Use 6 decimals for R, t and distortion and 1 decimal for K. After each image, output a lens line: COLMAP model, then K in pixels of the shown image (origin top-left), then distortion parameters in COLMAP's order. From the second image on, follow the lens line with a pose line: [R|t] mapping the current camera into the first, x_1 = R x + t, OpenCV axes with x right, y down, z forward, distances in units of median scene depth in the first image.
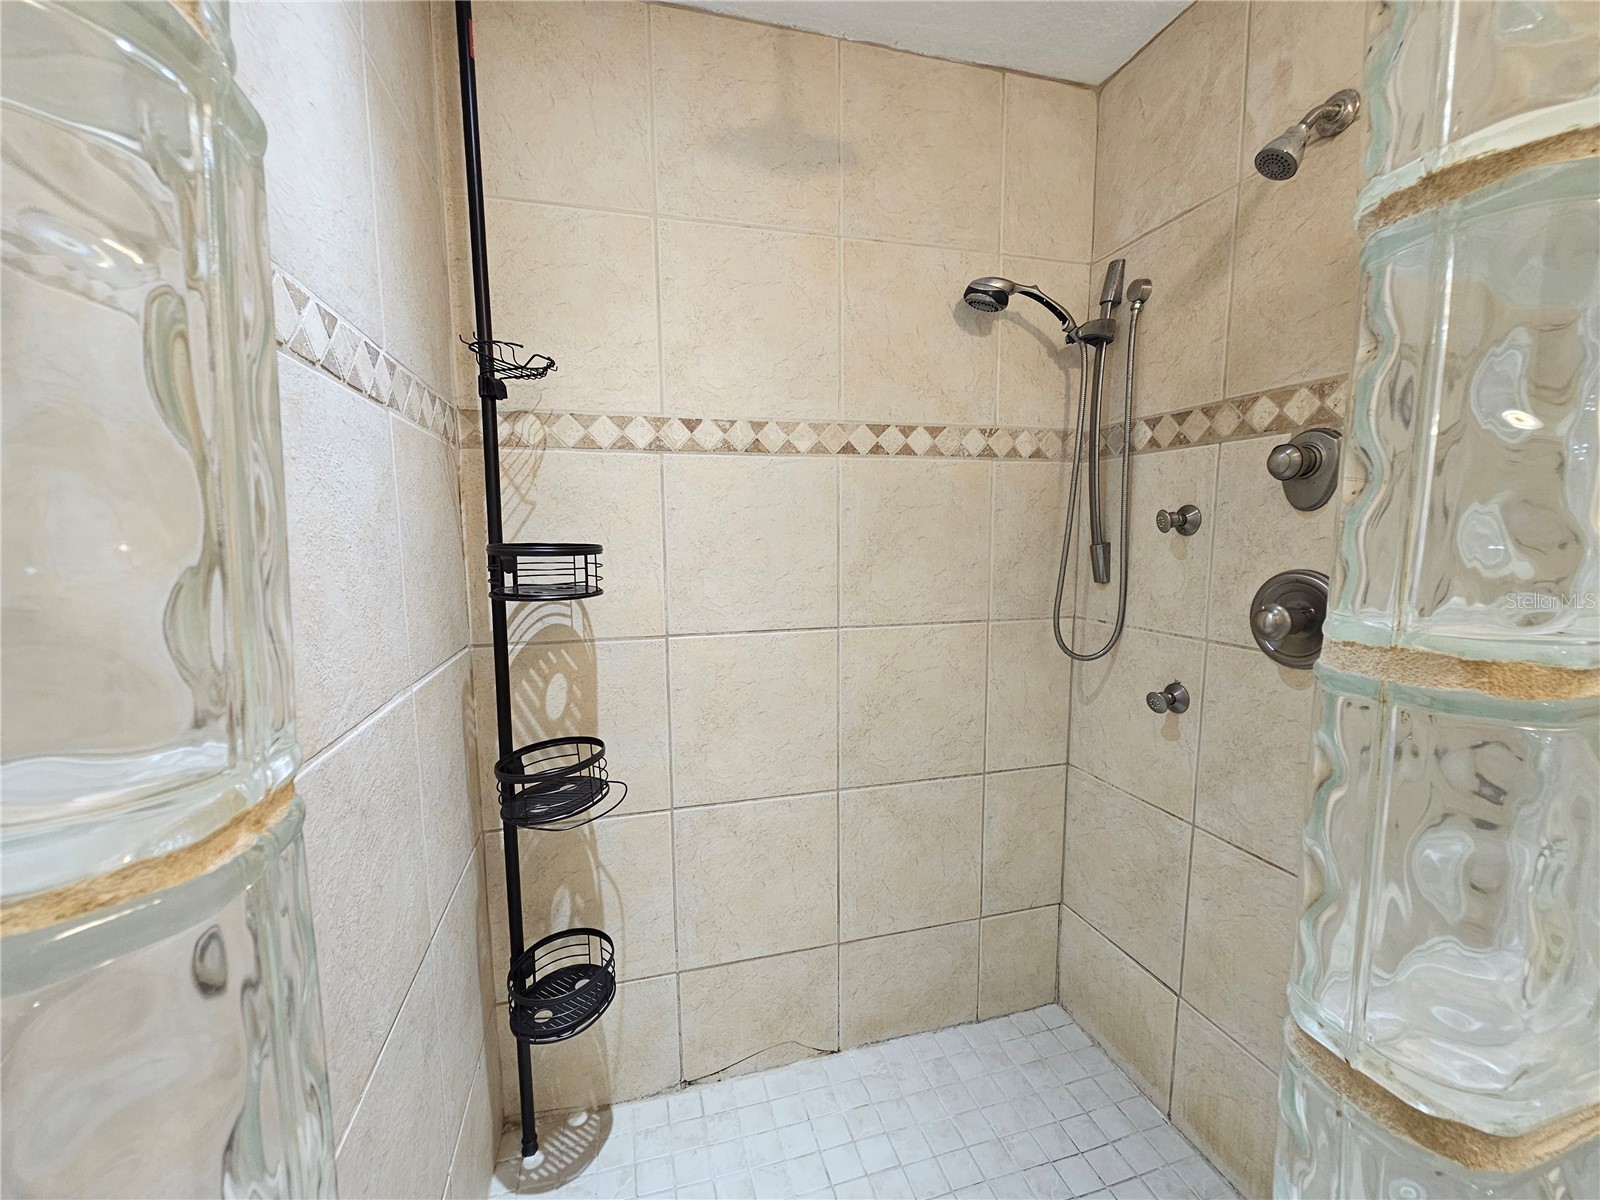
lens RADIAL K [[651.2, 0, 799.8], [0, 651.2, 603.0], [0, 0, 1]] dist [-0.003967, 0.000288]
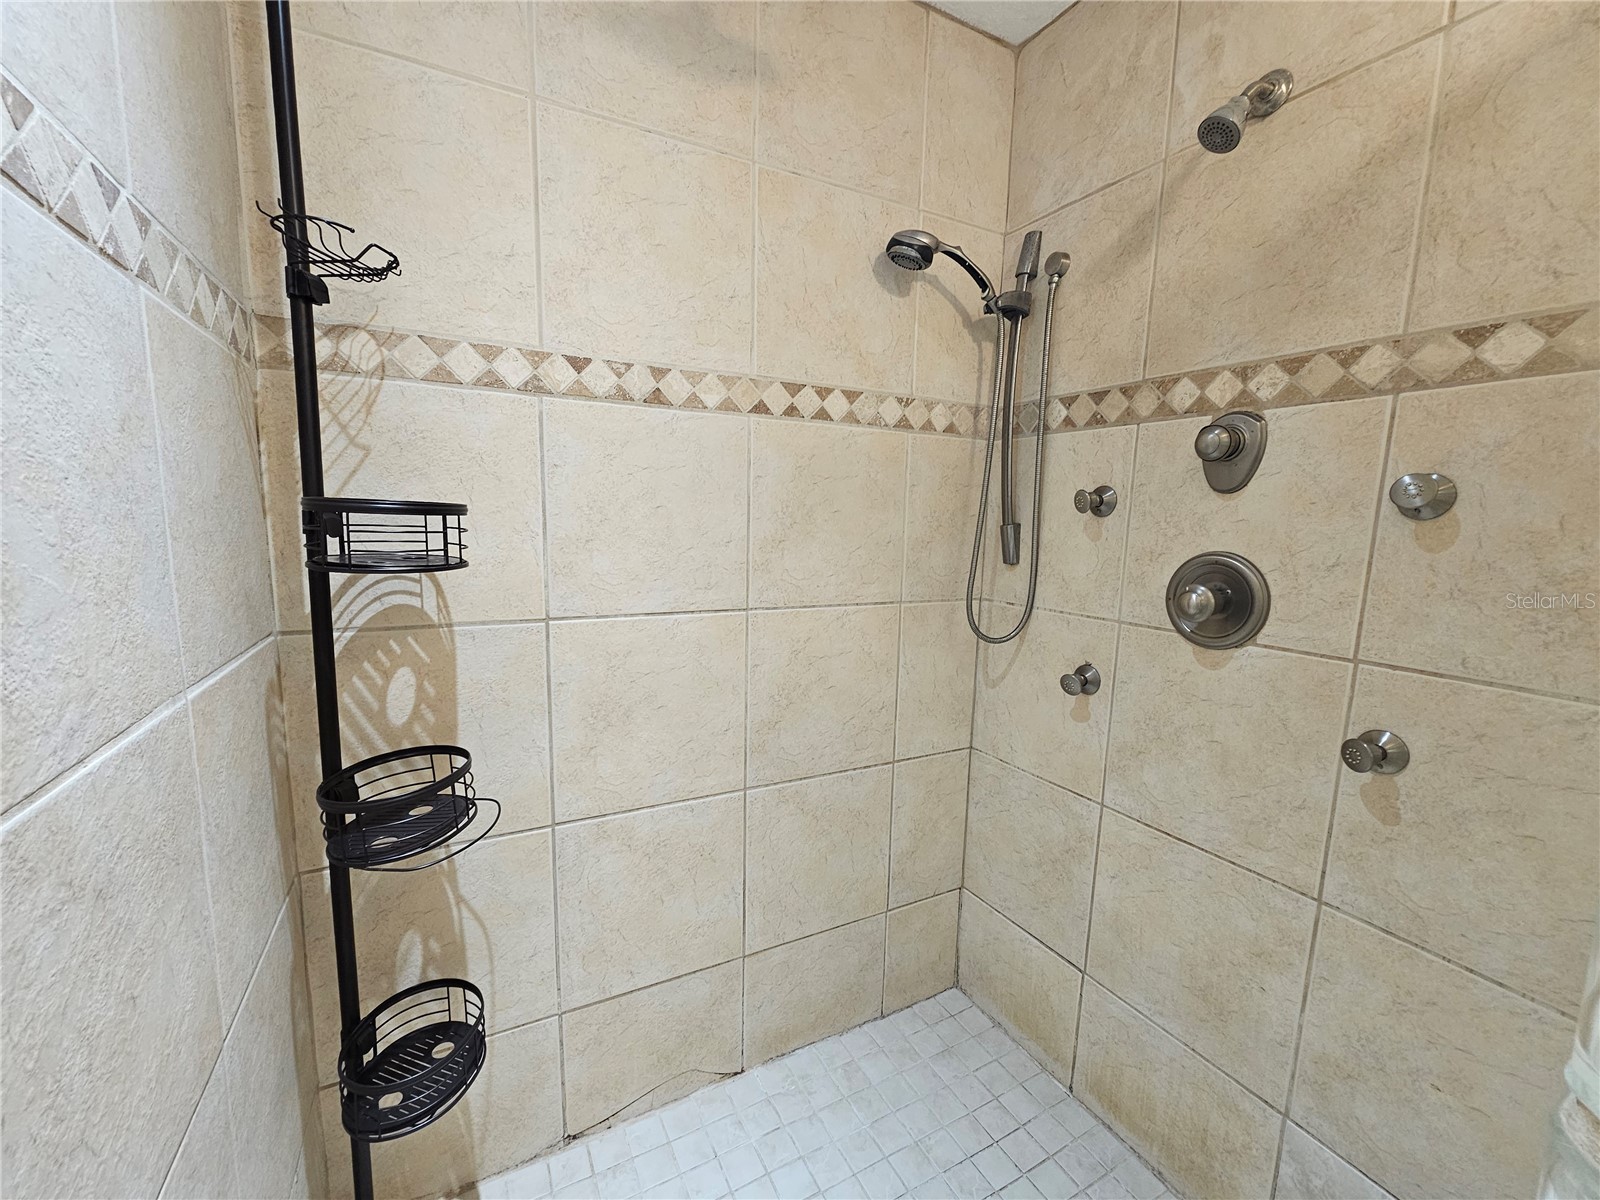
lens RADIAL K [[651.2, 0, 797.6], [0, 651.2, 605.3], [0, 0, 1]] dist [-0.003967, 0.000288]
pose [[0.976223, 0.001242, 0.216765, -0.073855], [-0.007272, 0.999608, 0.027022, 0.008228], [-0.216646, -0.027956, 0.975850, 0.124663]]
